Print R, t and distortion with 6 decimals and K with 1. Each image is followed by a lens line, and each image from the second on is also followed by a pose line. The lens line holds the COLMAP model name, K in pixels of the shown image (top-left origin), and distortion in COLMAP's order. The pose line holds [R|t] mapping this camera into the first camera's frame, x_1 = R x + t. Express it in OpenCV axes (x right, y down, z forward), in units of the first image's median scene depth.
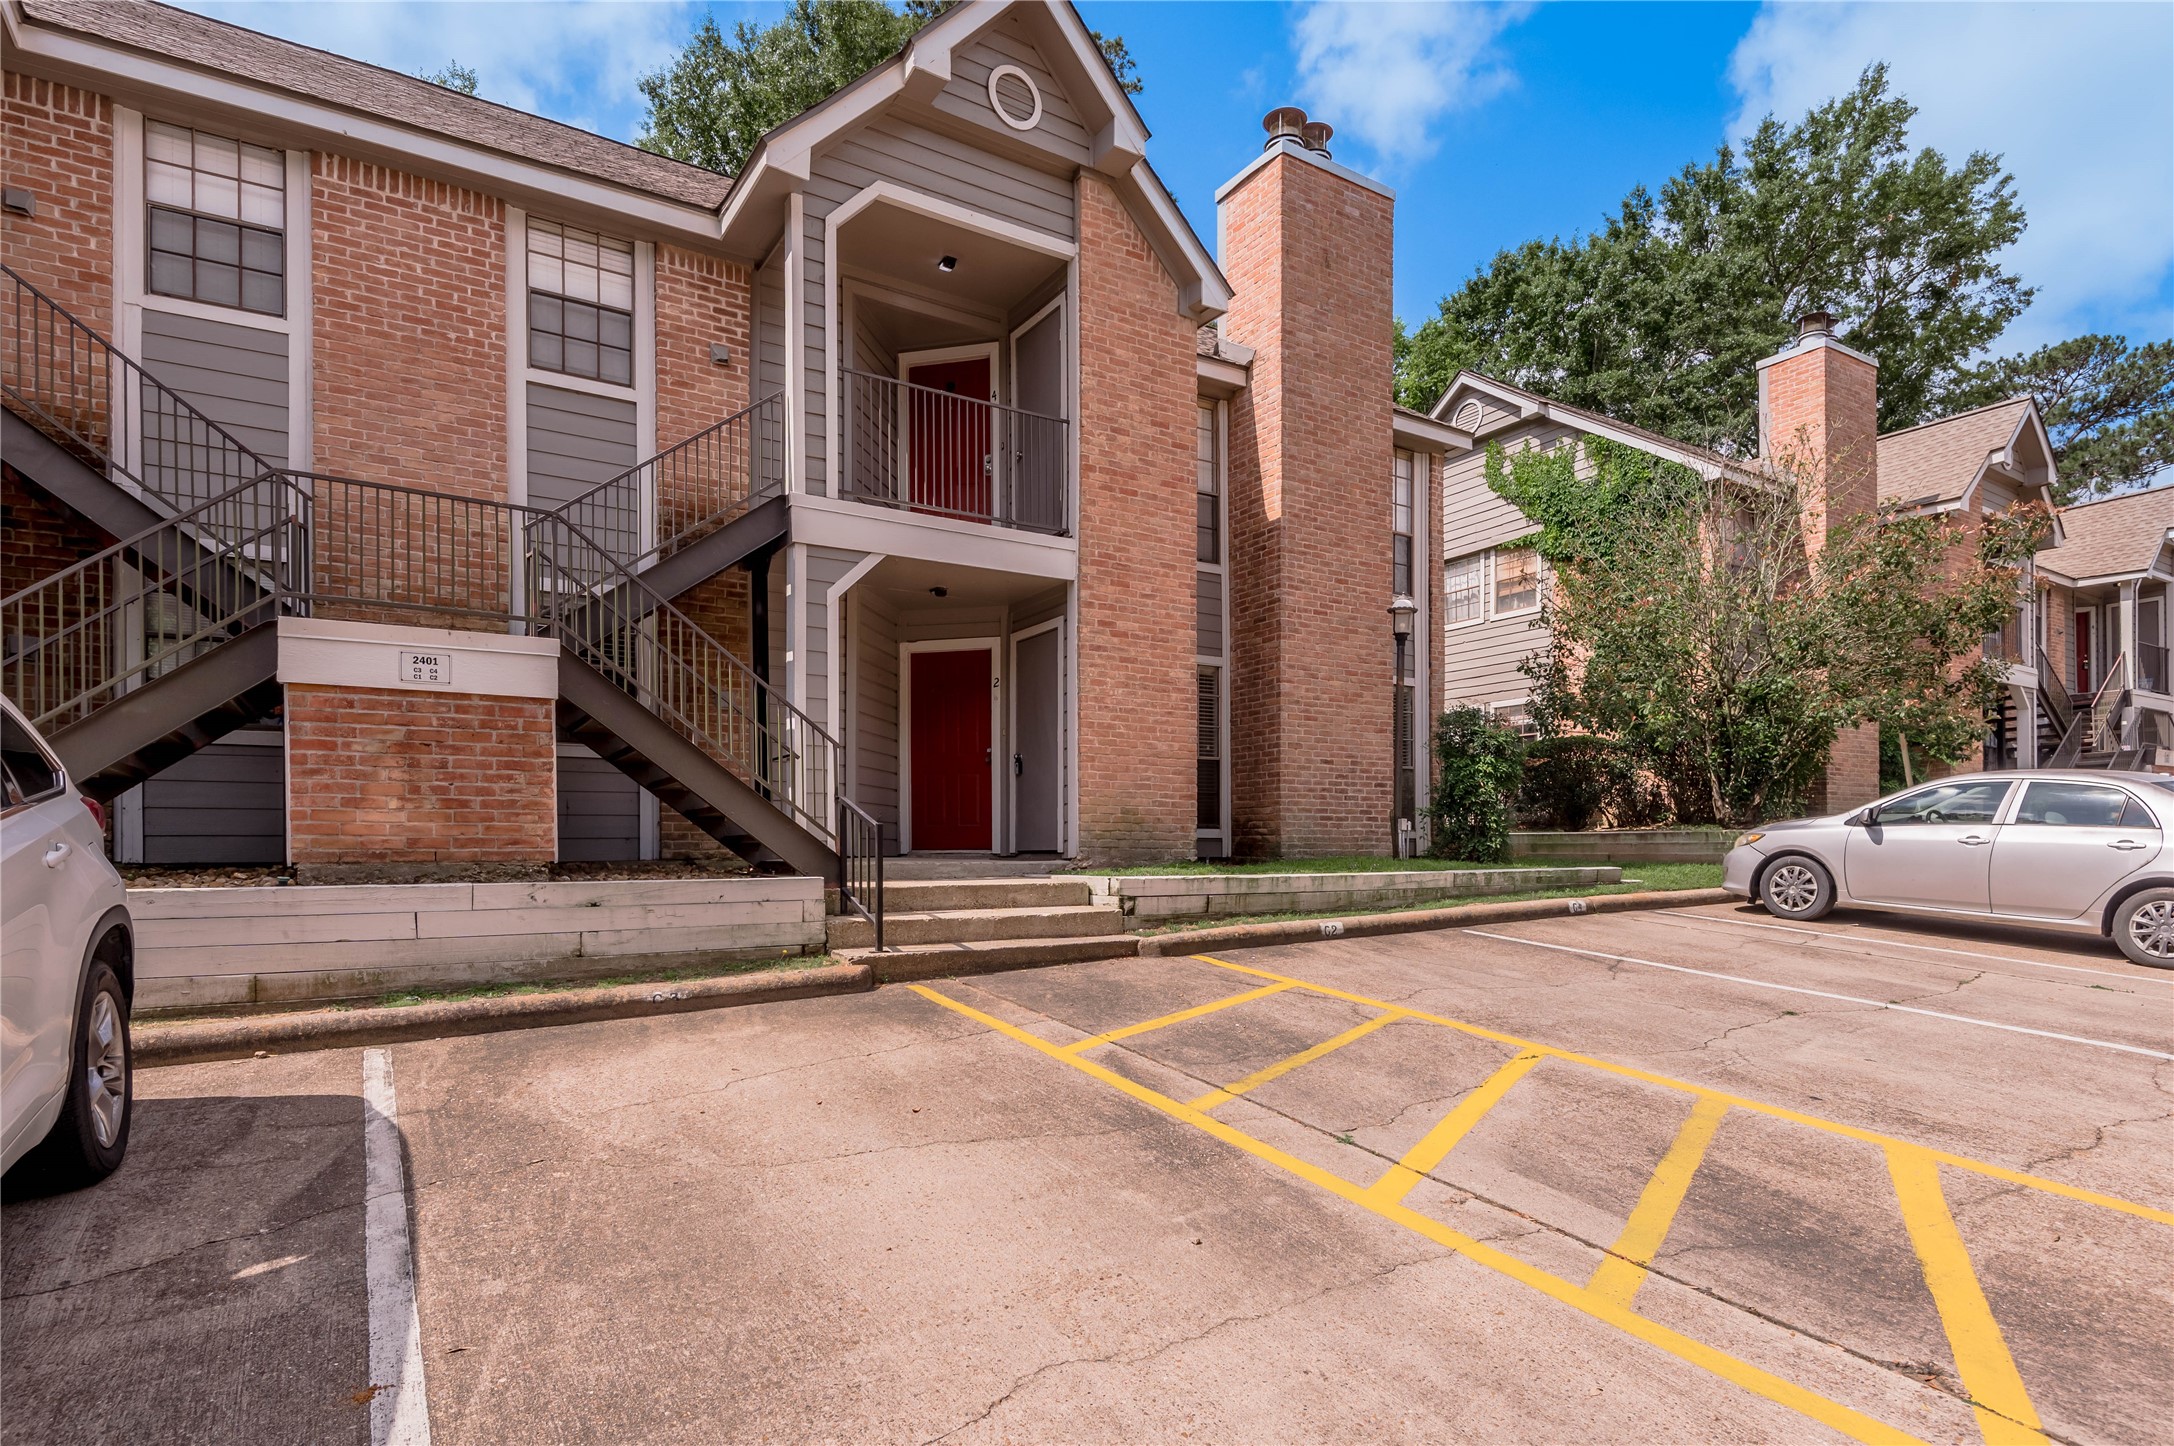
lens RADIAL K [[1117.6, 0, 1127.6], [0, 1117.6, 846.2], [0, 0, 1]] dist [-0.002224, -0.005470]
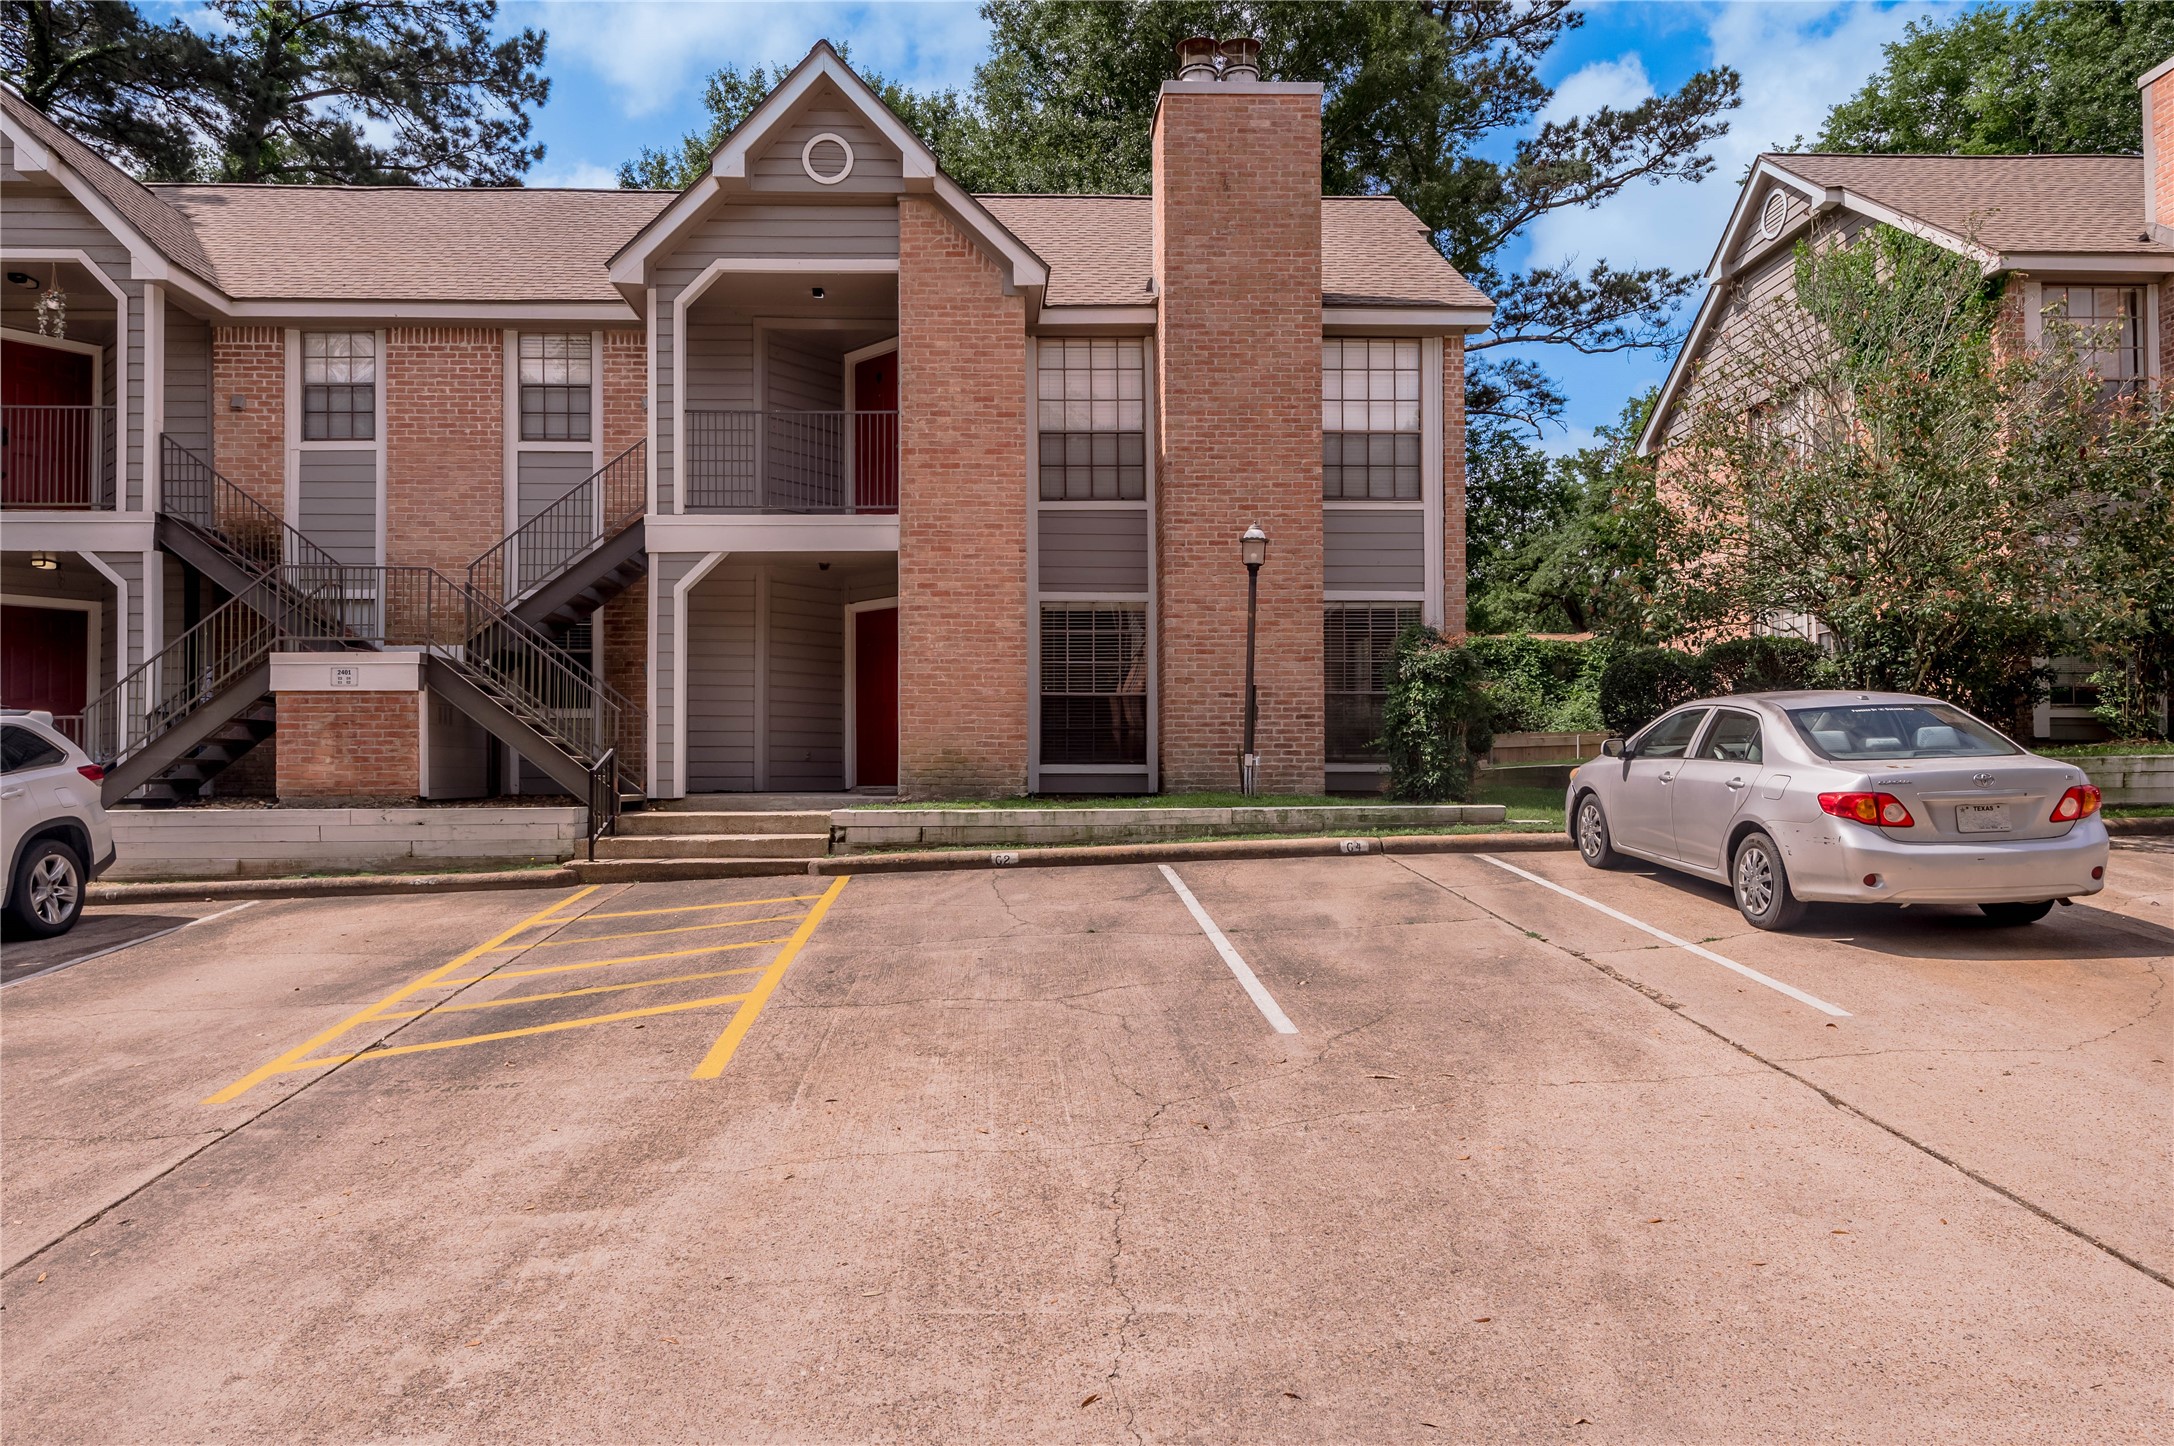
lens RADIAL K [[1446.9, 0, 1087.0], [0, 1446.9, 728.2], [0, 0, 1]] dist [0.002992, -0.000306]
pose [[0.866401, -0.018356, -0.499012, 0.945982], [0.002996, 0.999497, -0.031564, -0.009820], [0.499340, 0.025852, 0.866020, -0.200983]]
